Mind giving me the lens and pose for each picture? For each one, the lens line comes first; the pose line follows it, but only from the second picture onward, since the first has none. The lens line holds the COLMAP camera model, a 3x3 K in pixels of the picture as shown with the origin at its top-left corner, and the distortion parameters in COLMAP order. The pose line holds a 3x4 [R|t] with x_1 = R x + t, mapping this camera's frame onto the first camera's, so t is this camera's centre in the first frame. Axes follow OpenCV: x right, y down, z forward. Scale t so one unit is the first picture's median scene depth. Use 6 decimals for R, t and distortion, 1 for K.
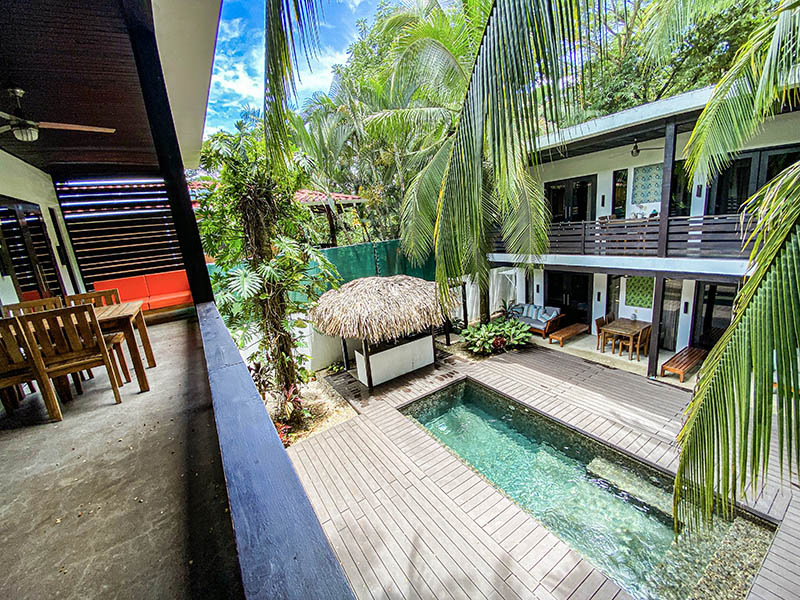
lens RADIAL K [[318.1, 0, 378.8], [0, 318.1, 298.3], [0, 0, 1]] dist [-0.000526, -0.013154]
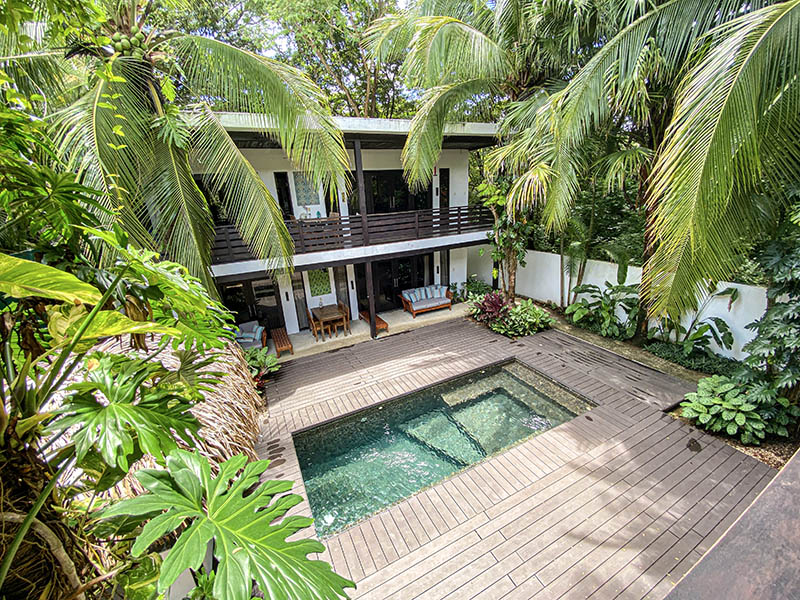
lens RADIAL K [[327.4, 0, 397.6], [0, 327.4, 299.3], [0, 0, 1]] dist [0.003657, -0.012644]
pose [[0.064137, -0.207815, 0.976063, -0.360741], [0.272149, 0.944646, 0.183243, -0.106849], [-0.960115, 0.253882, 0.117143, 0.623535]]
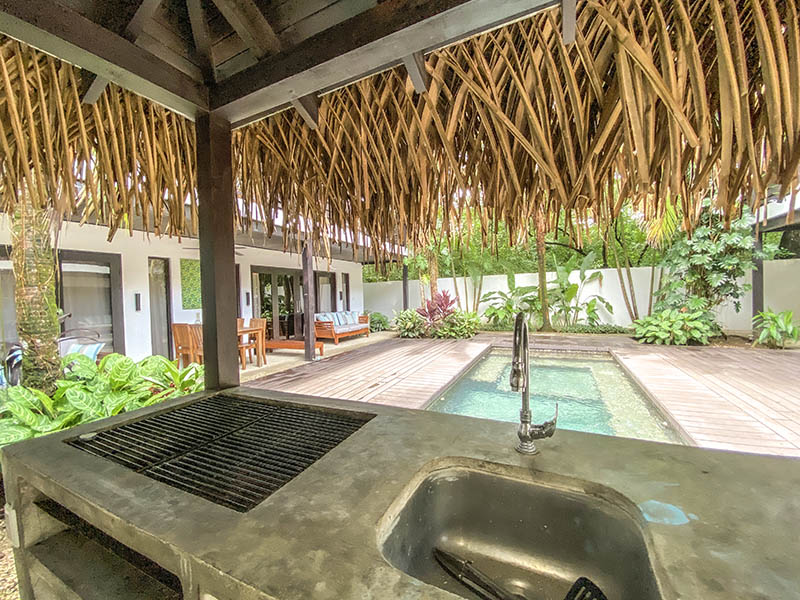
lens RADIAL K [[322.5, 0, 397.6], [0, 322.5, 299.5], [0, 0, 1]] dist [0.022981, -0.021370]
pose [[-0.563311, 0.119881, 0.817502, 0.000504], [0.278830, 0.958958, 0.051507, 0.098115], [-0.777775, 0.256959, -0.573618, 1.124290]]
